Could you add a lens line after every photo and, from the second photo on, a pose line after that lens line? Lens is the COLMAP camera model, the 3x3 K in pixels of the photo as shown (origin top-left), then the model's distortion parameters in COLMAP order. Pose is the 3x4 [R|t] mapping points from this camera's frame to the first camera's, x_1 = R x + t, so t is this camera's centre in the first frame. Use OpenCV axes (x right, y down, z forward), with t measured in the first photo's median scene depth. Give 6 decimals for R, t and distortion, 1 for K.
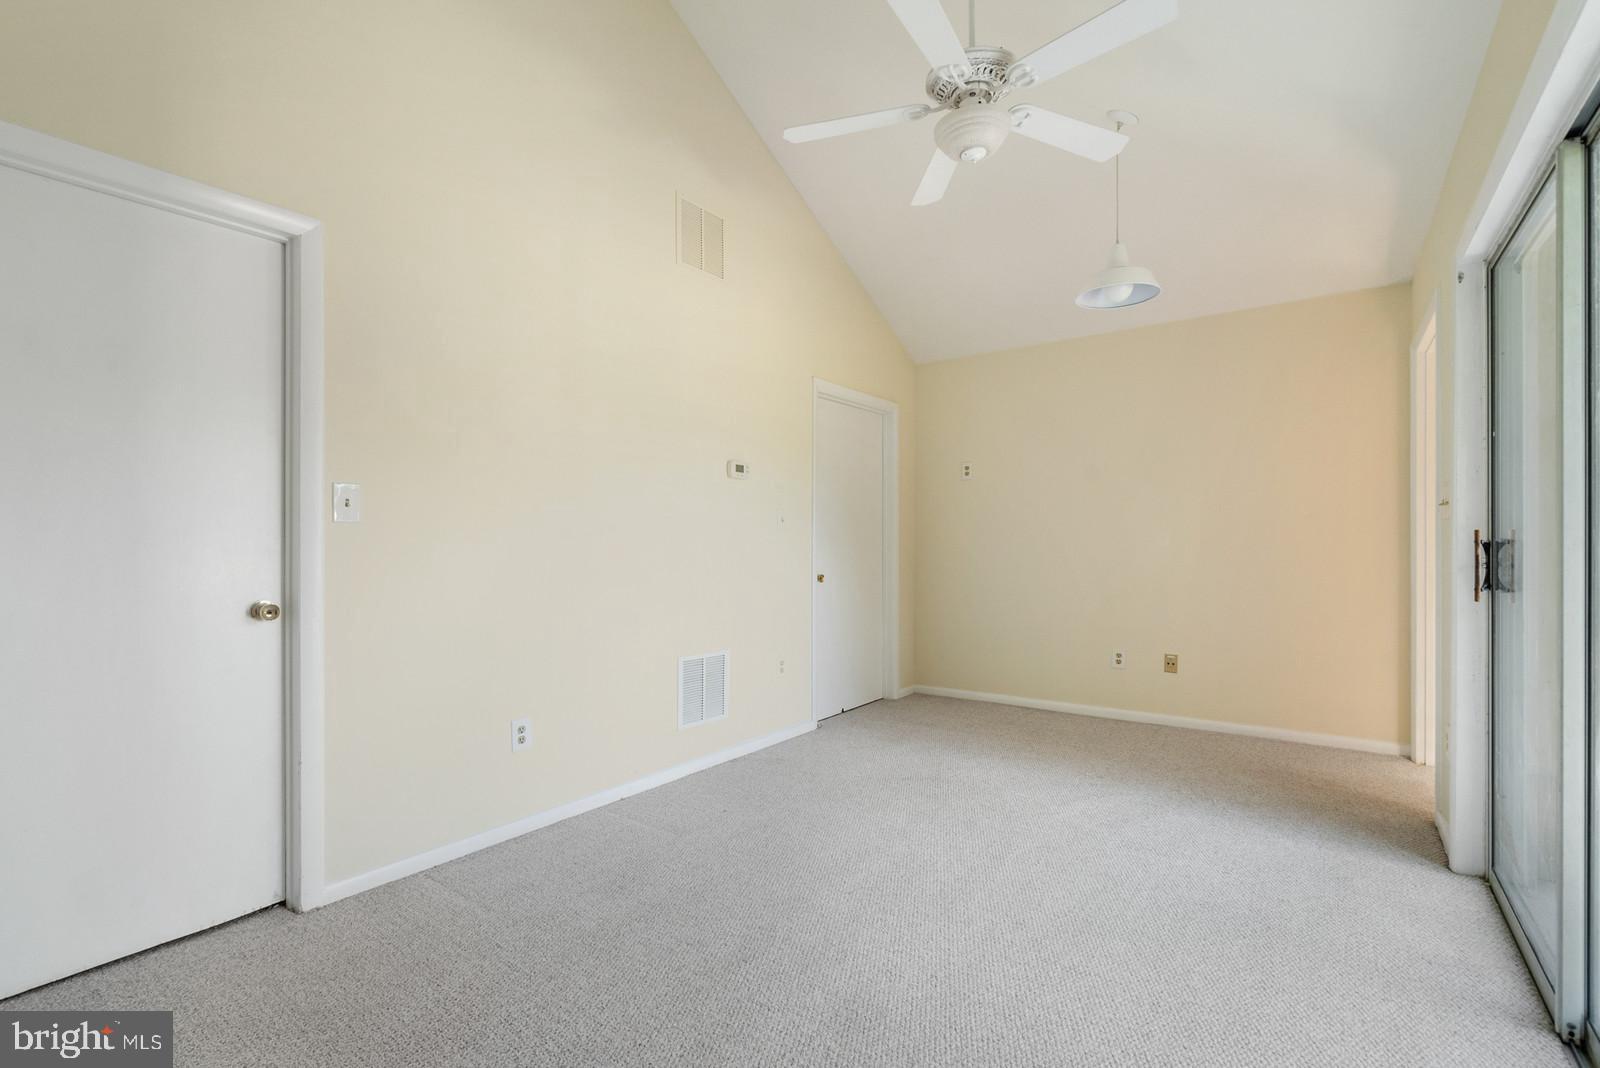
lens RADIAL K [[726.5, 0, 800.0], [0, 726.5, 534.0], [0, 0, 1]] dist [-0.002507, -0.000708]
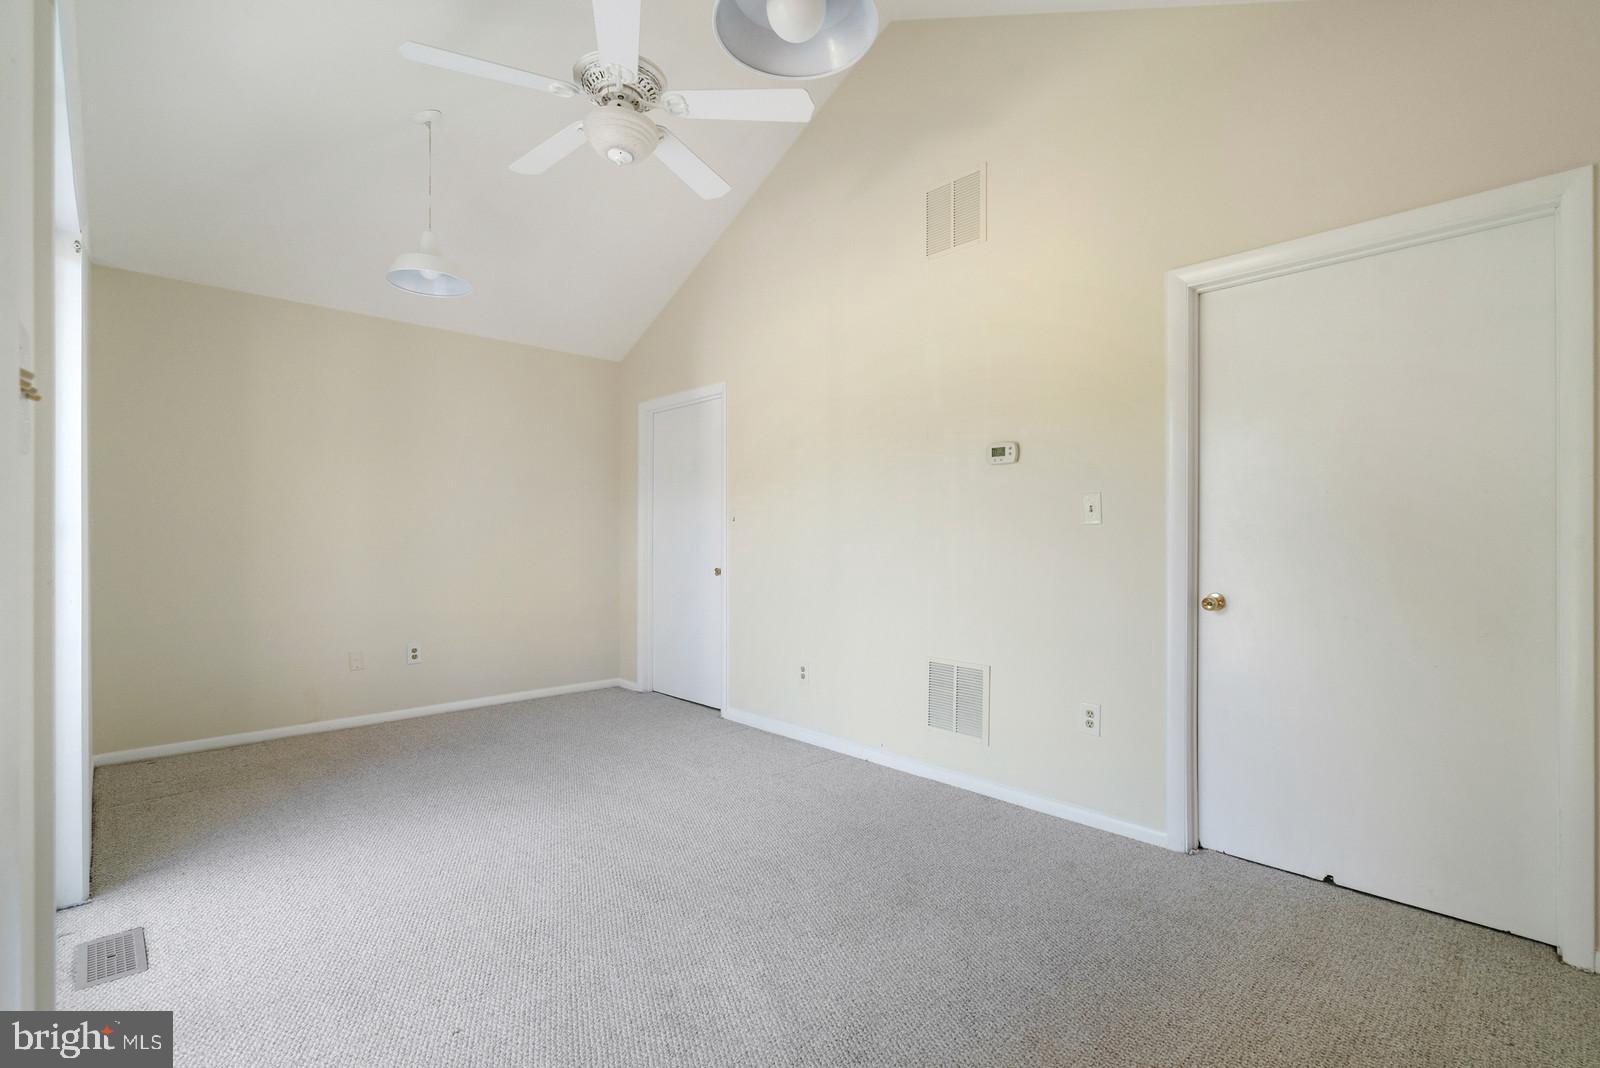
lens RADIAL K [[726.5, 0, 800.0], [0, 726.5, 534.0], [0, 0, 1]] dist [-0.002507, -0.000708]
pose [[-0.172305, -0.004181, -0.985035, 0.807440], [0.003313, 0.999983, -0.004824, 0.007375], [0.985038, -0.004095, -0.172288, 0.965012]]
